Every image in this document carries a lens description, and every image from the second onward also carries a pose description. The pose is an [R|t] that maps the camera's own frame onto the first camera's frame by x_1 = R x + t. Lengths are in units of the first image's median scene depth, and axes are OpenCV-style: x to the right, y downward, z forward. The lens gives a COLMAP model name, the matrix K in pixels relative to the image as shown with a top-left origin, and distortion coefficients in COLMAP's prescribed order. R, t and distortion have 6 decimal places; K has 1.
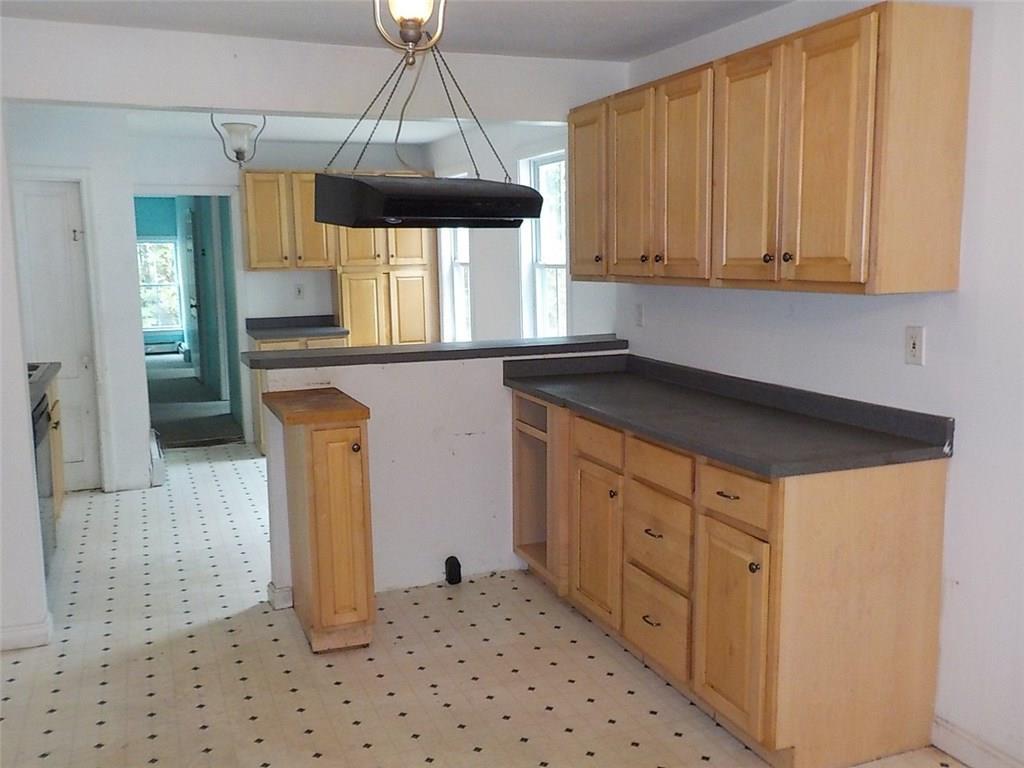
lens RADIAL K [[929.0, 0, 511.6], [0, 929.0, 383.1], [0, 0, 1]] dist [0.020235, 0.001016]
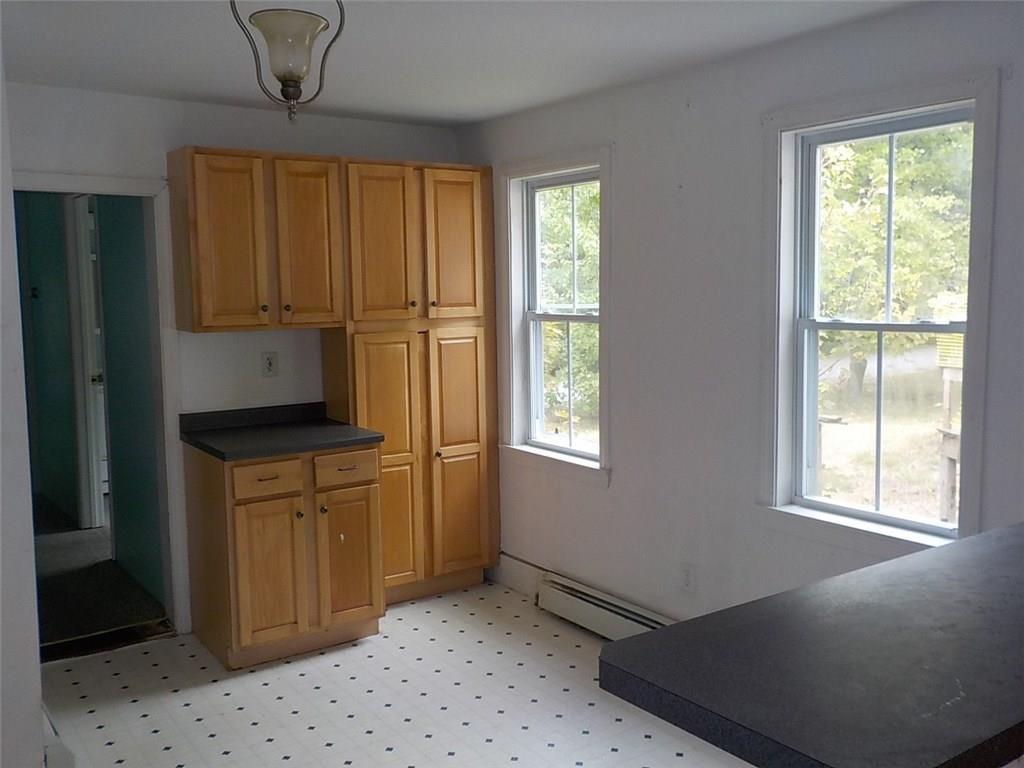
lens RADIAL K [[929.0, 0, 512.1], [0, 929.0, 386.1], [0, 0, 1]] dist [0.020235, 0.001016]
pose [[0.973621, -0.019682, 0.227319, -0.217593], [0.027727, 0.999095, -0.032250, -0.063118], [-0.226479, 0.037702, 0.973286, 0.407783]]
